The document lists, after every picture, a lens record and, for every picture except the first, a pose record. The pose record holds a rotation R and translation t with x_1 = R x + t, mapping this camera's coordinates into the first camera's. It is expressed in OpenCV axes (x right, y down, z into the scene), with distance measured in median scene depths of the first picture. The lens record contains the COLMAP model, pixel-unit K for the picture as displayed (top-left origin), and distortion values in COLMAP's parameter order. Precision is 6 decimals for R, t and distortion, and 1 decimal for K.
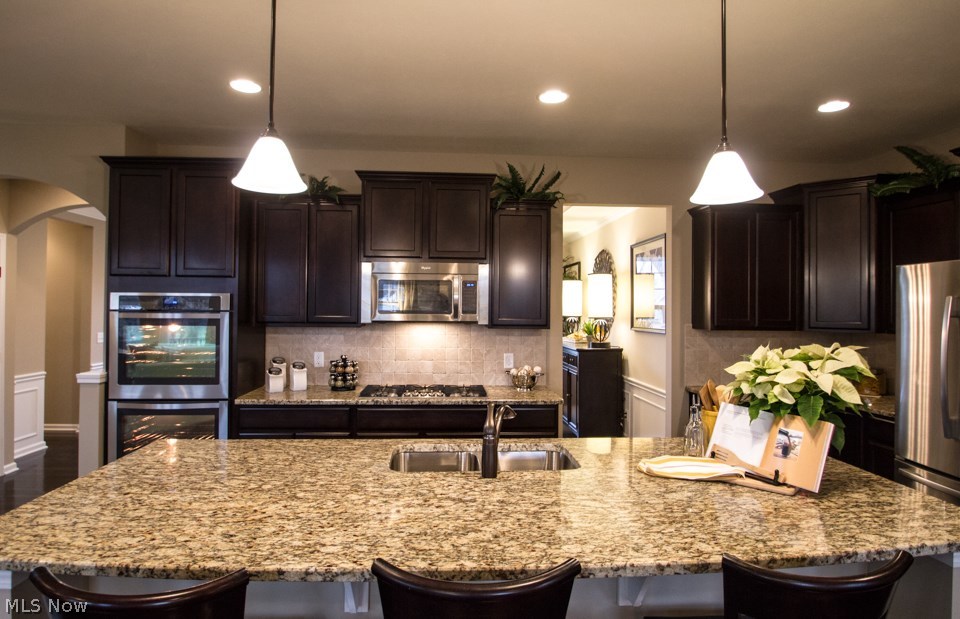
lens RADIAL K [[544.9, 0, 480.1], [0, 544.9, 302.8], [0, 0, 1]] dist [-0.026758, 0.000050]
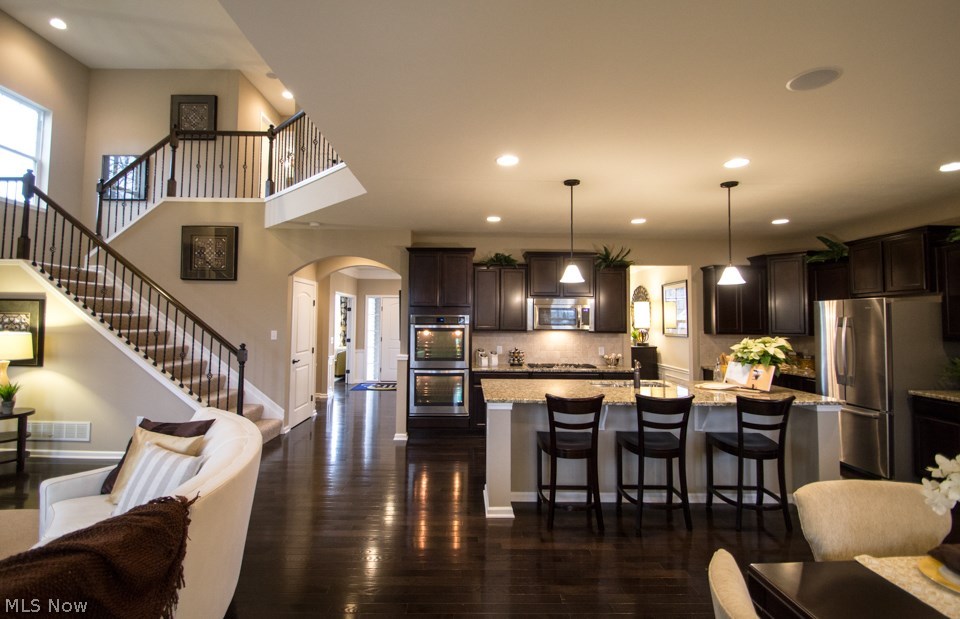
lens RADIAL K [[454.9, 0, 473.5], [0, 454.9, 298.8], [0, 0, 1]] dist [0.018389, -0.020232]
pose [[0.998595, -0.004332, -0.052817, -0.397120], [0.002174, 0.999164, -0.040833, -0.010937], [0.052950, 0.040661, 0.997769, -0.752779]]
